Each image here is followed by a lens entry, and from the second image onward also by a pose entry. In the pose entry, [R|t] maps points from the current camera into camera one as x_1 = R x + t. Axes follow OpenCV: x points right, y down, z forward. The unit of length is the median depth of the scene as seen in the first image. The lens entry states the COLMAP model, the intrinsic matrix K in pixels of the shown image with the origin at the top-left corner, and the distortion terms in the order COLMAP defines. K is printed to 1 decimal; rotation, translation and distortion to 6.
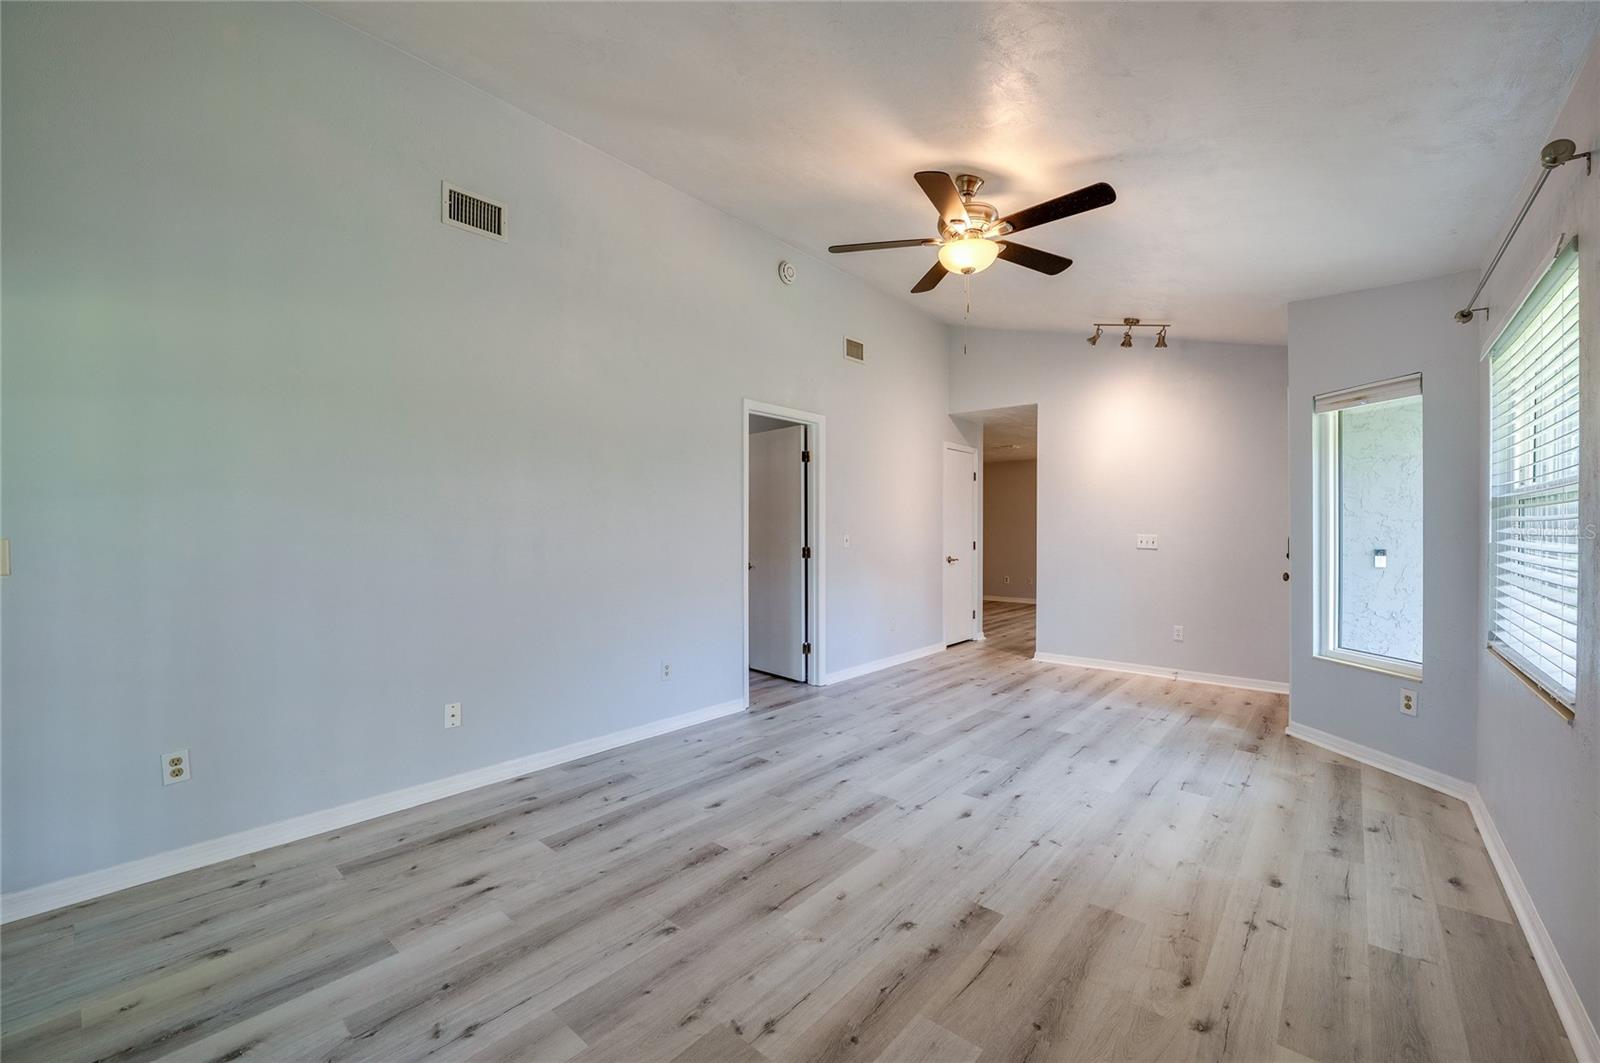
lens RADIAL K [[659.8, 0, 806.2], [0, 659.8, 526.8], [0, 0, 1]] dist [-0.014174, 0.000169]
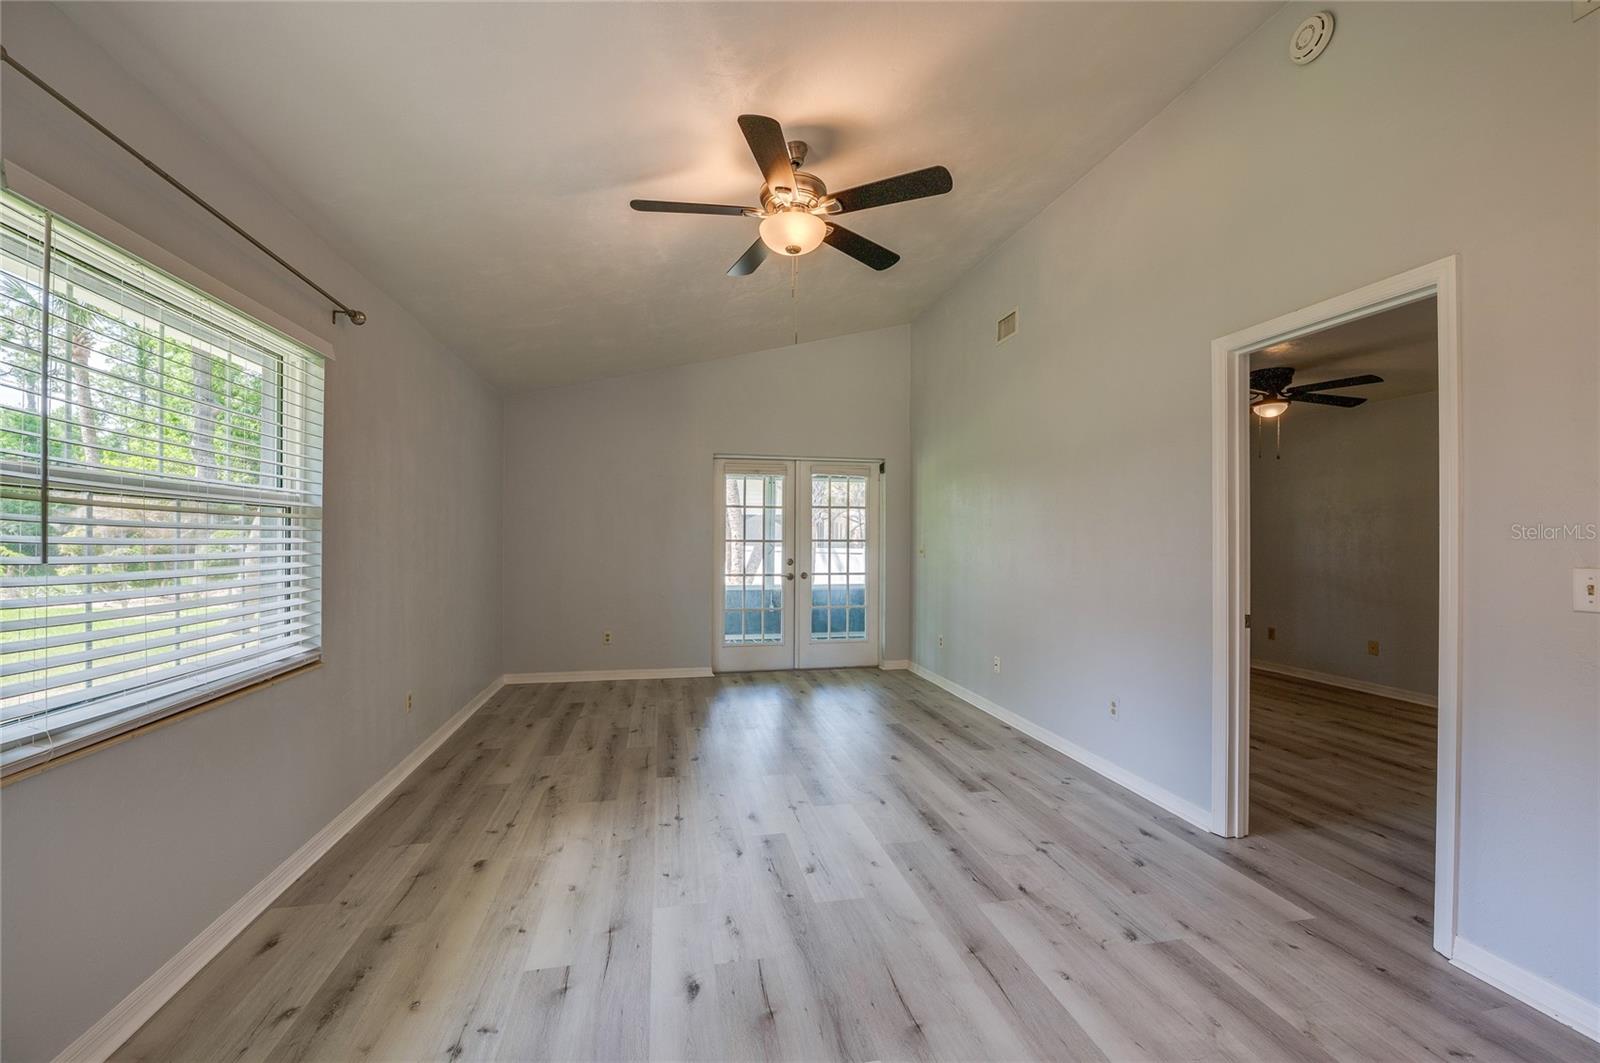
lens RADIAL K [[659.8, 0, 799.6], [0, 659.8, 537.5], [0, 0, 1]] dist [-0.014174, 0.000169]
pose [[-0.624019, -0.008132, -0.781367, 0.961430], [-0.007337, 0.999963, -0.004548, 0.001841], [0.781375, 0.002895, -0.624055, 1.620859]]
